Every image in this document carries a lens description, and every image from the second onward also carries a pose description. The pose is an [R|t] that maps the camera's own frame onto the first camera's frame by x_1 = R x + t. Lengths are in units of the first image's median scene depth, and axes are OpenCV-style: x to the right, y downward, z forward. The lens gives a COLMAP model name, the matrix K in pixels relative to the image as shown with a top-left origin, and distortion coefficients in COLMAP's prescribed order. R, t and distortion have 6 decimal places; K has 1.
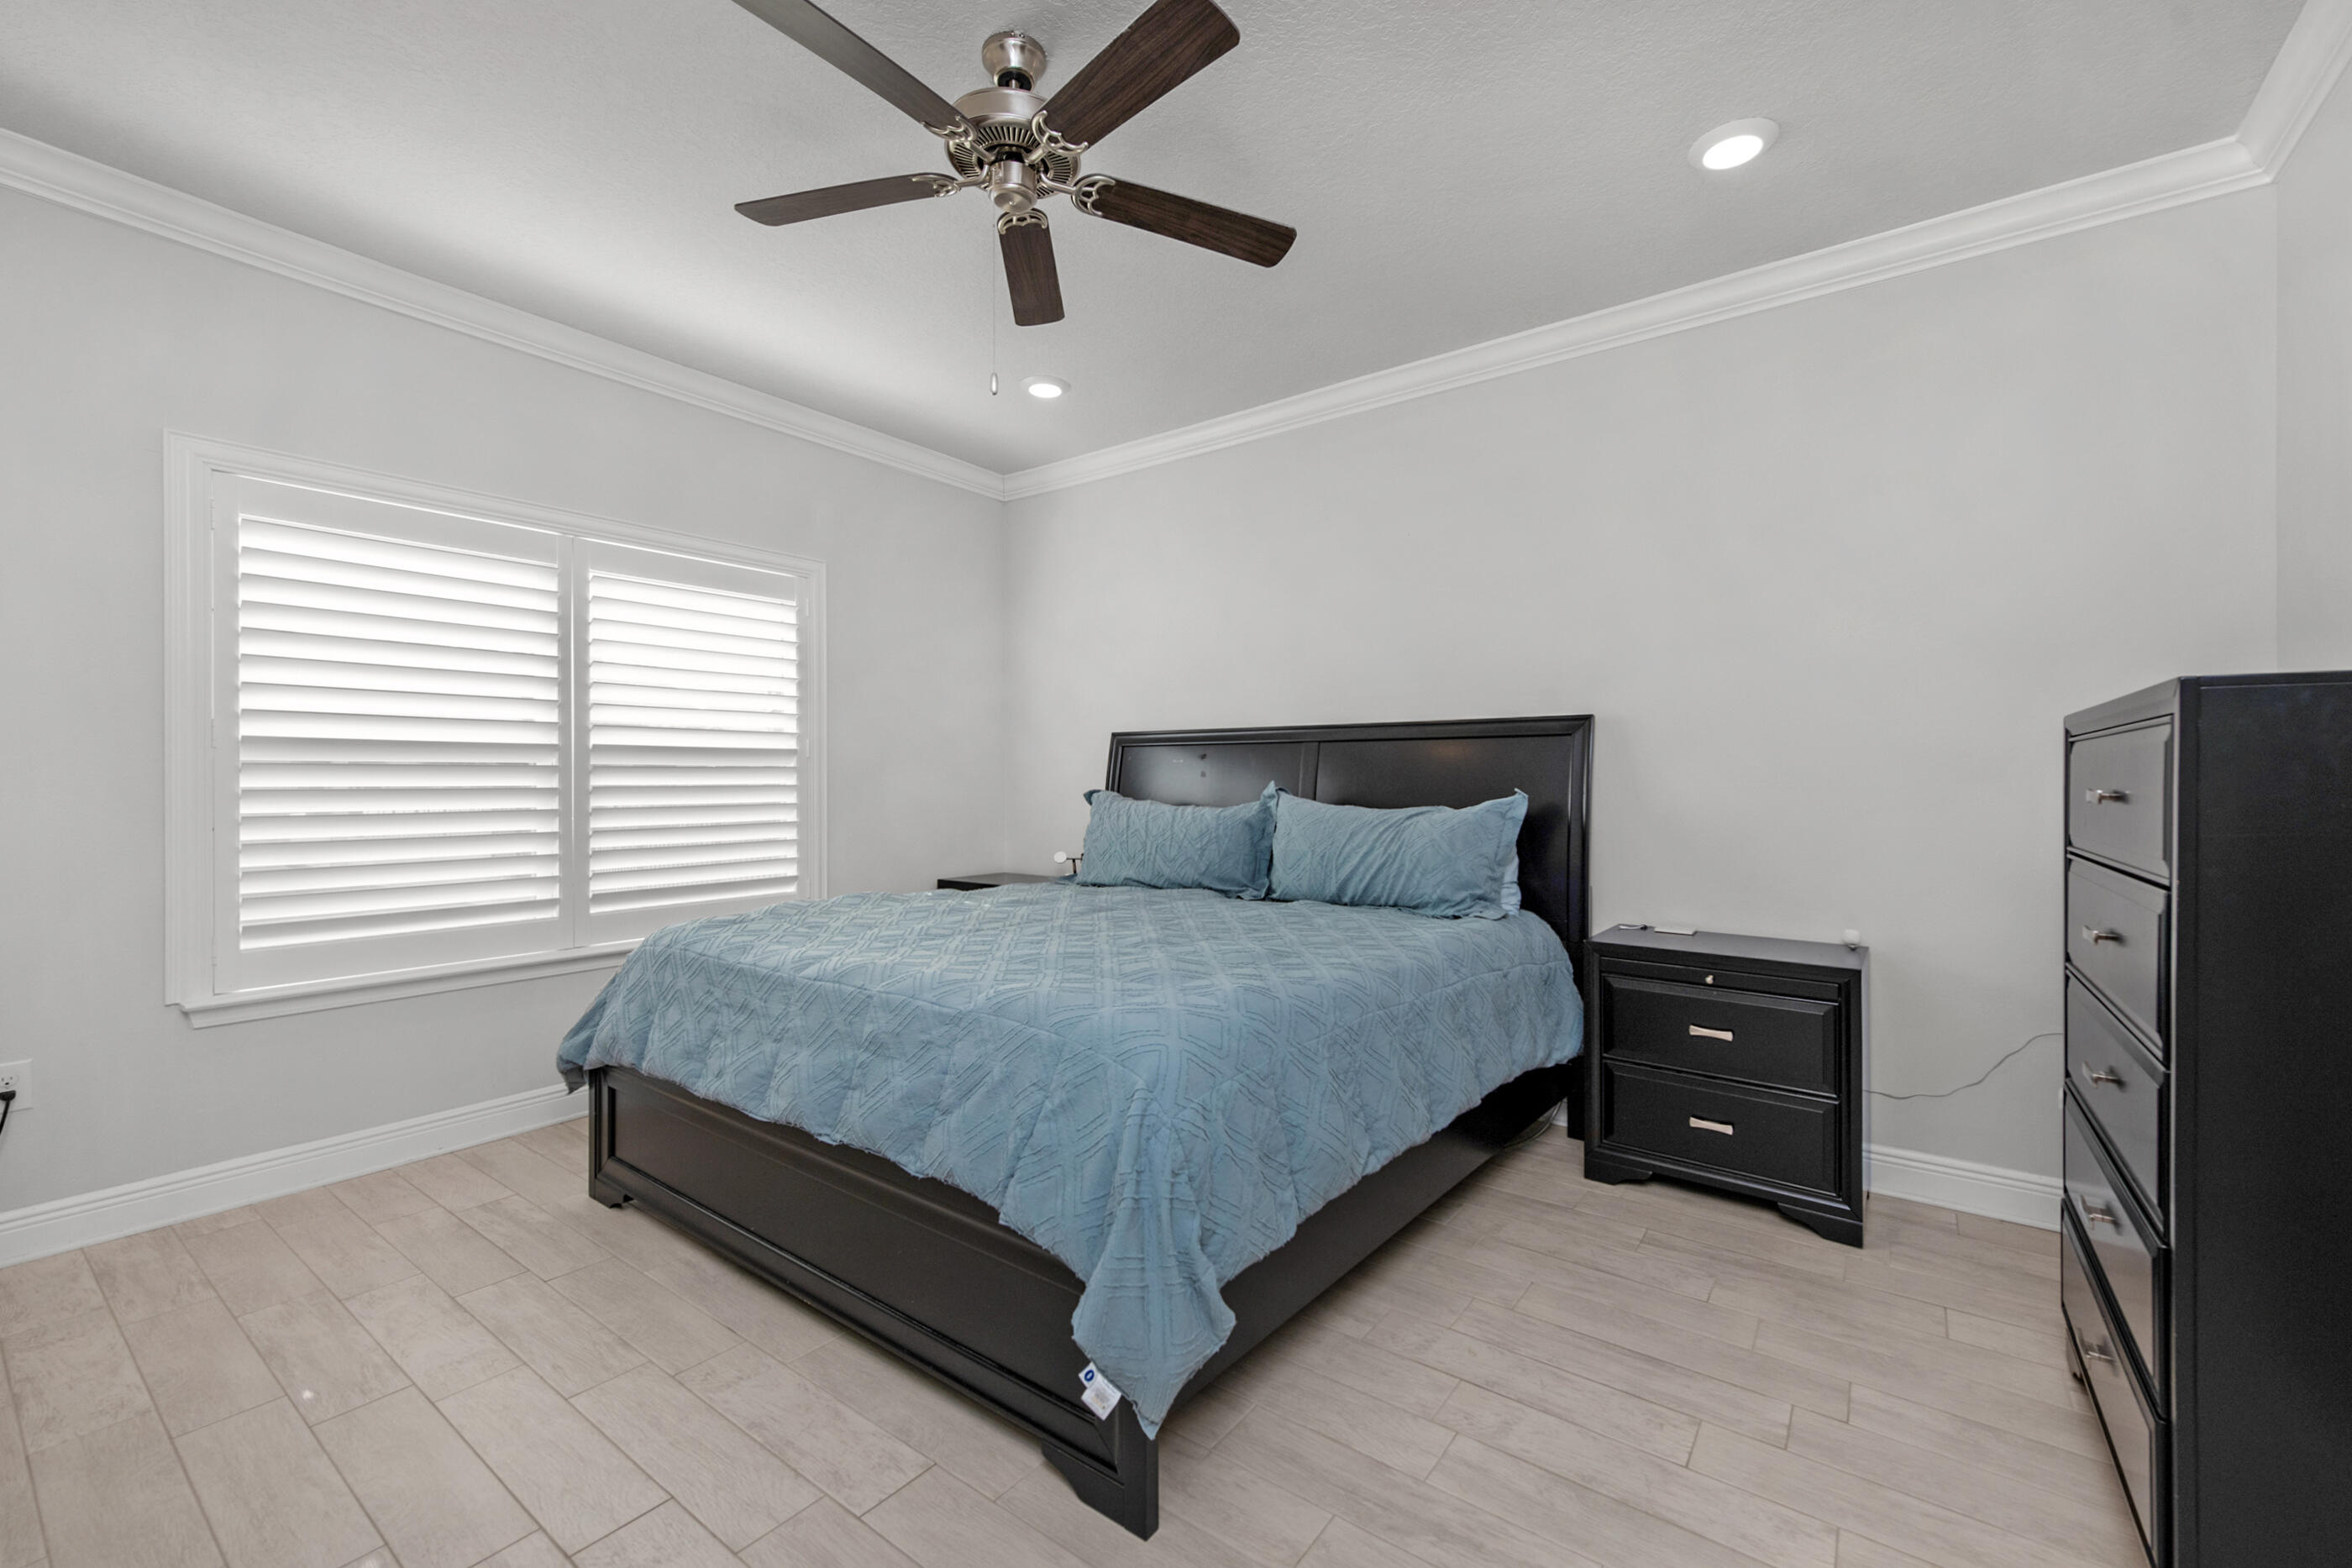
lens RADIAL K [[935.3, 0, 1176.0], [0, 935.3, 784.0], [0, 0, 1]] dist [0.000563, -0.000090]
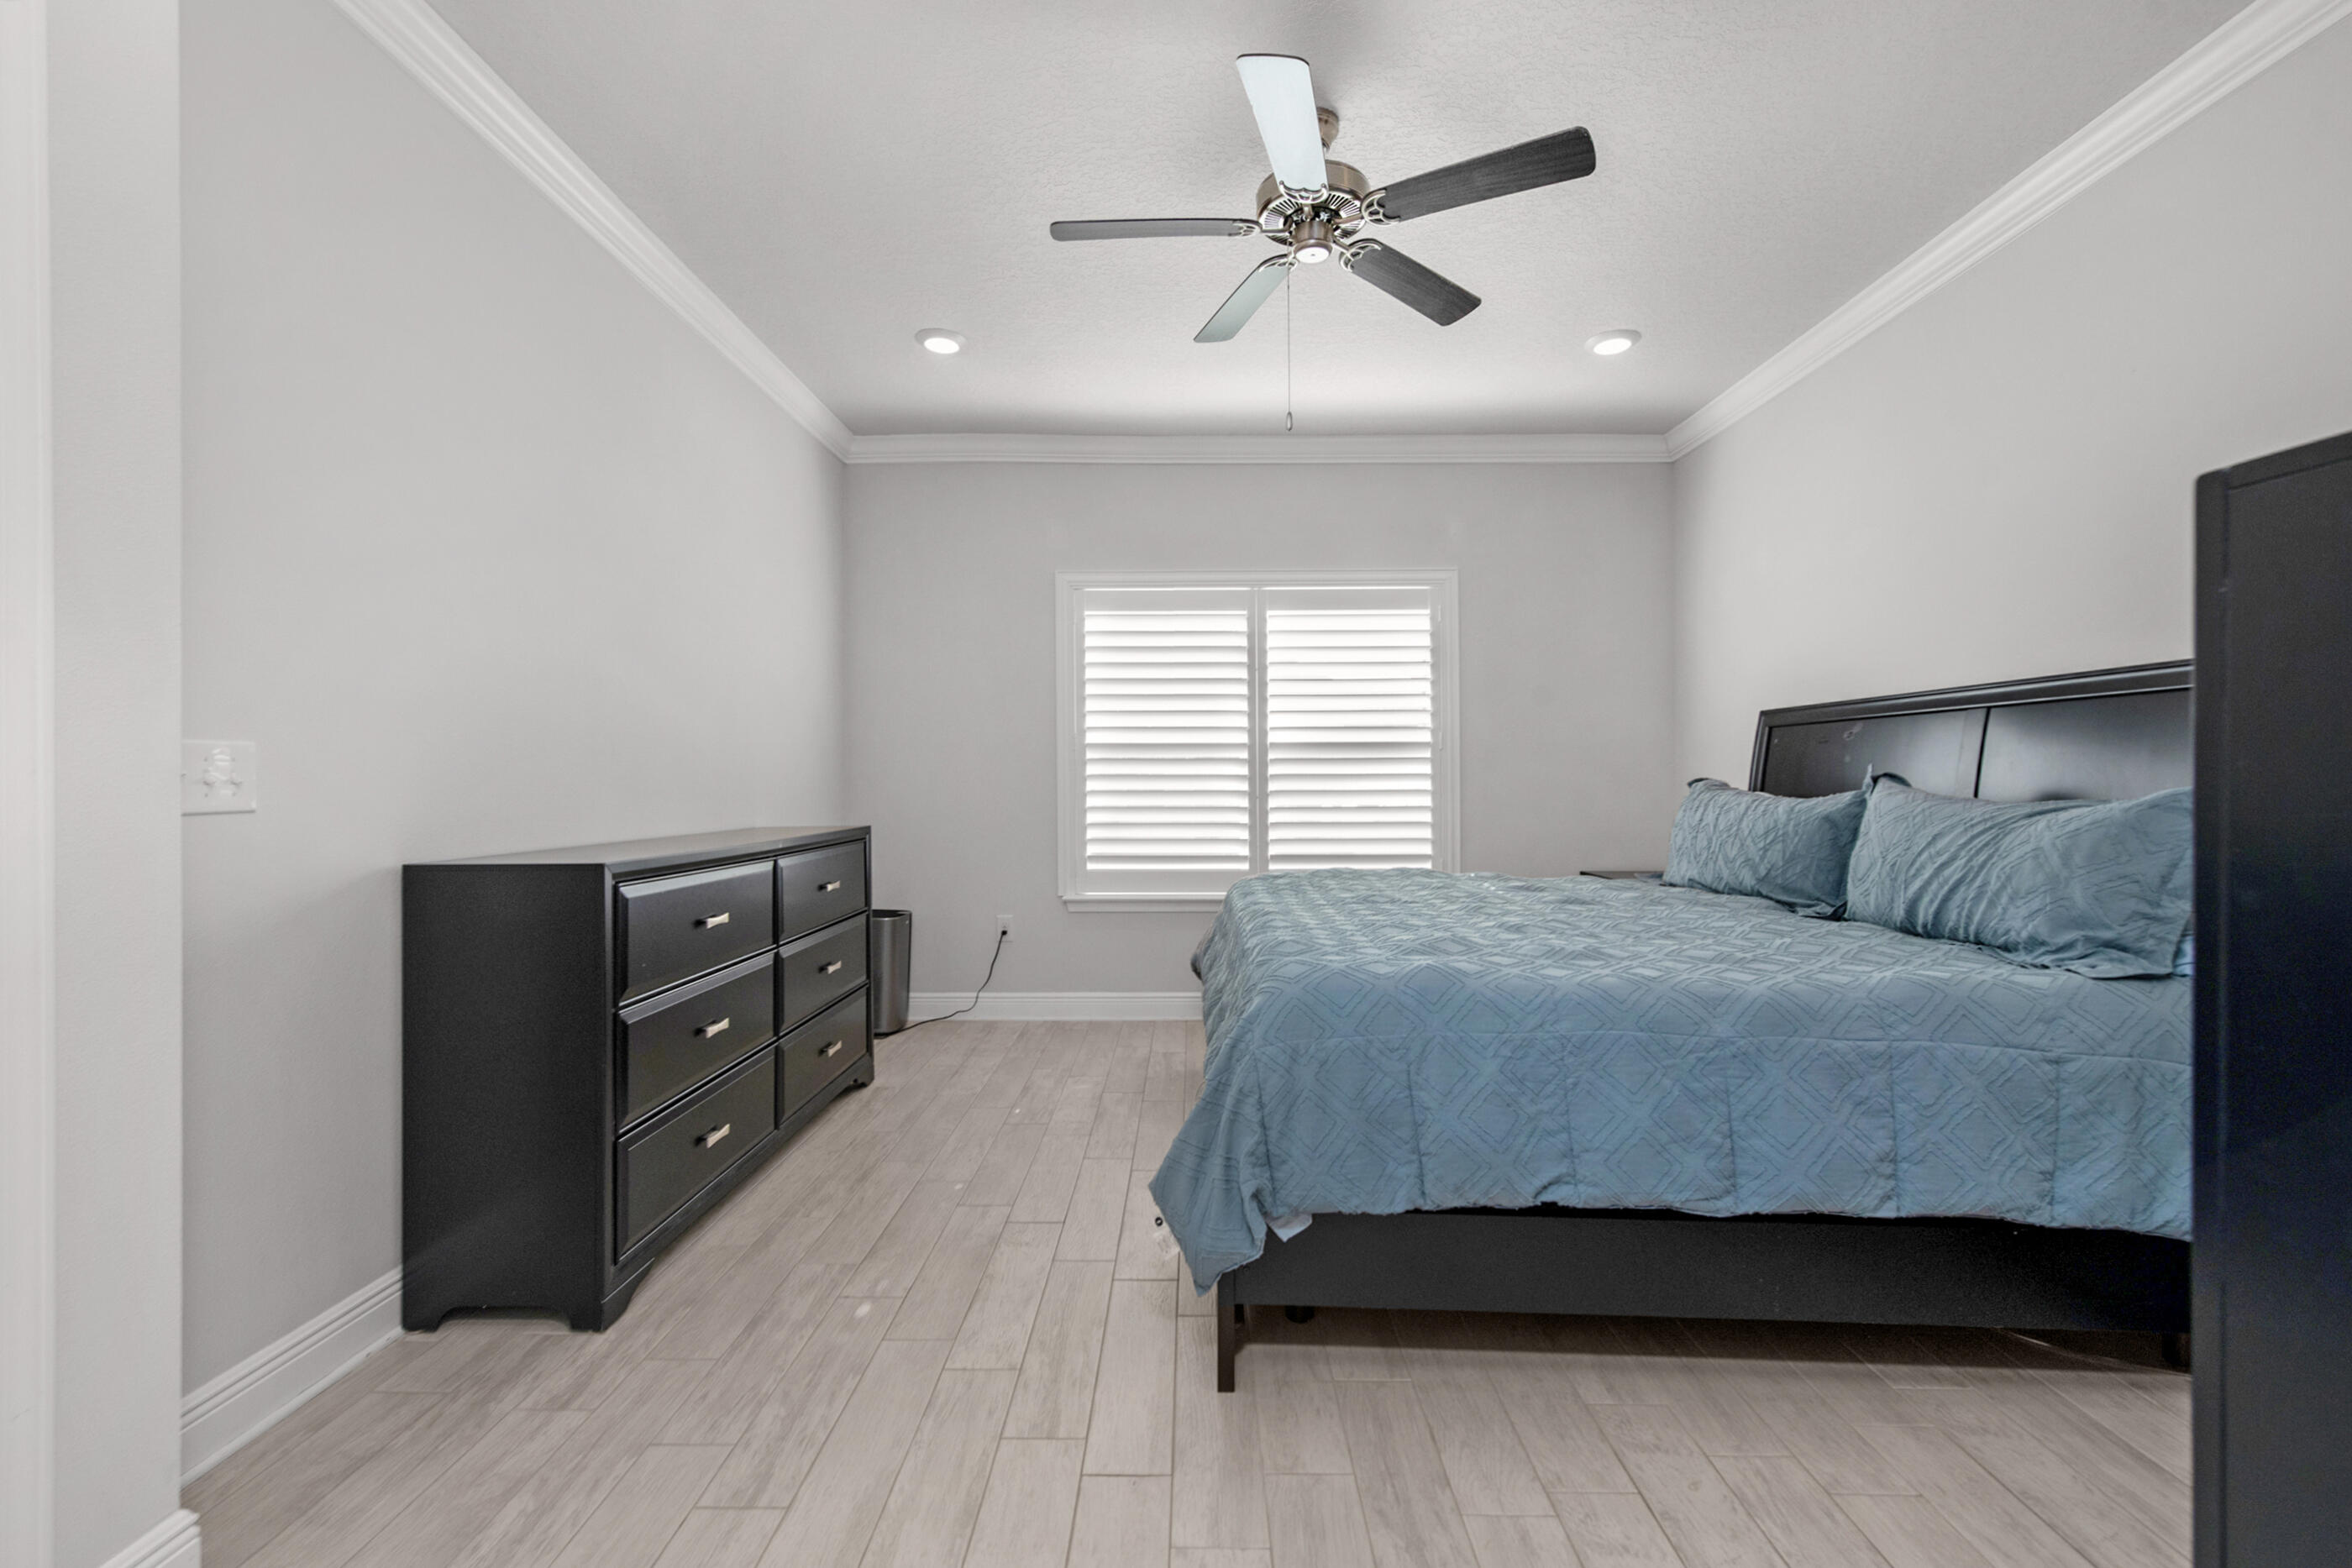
lens RADIAL K [[939.0, 0, 1180.7], [0, 939.0, 791.3], [0, 0, 1]] dist [-0.002562, -0.000229]
pose [[0.591778, 0.012463, -0.806005, 0.393714], [-0.005416, 0.999919, 0.011485, 0.013121], [0.806083, -0.002431, 0.591798, 0.111807]]
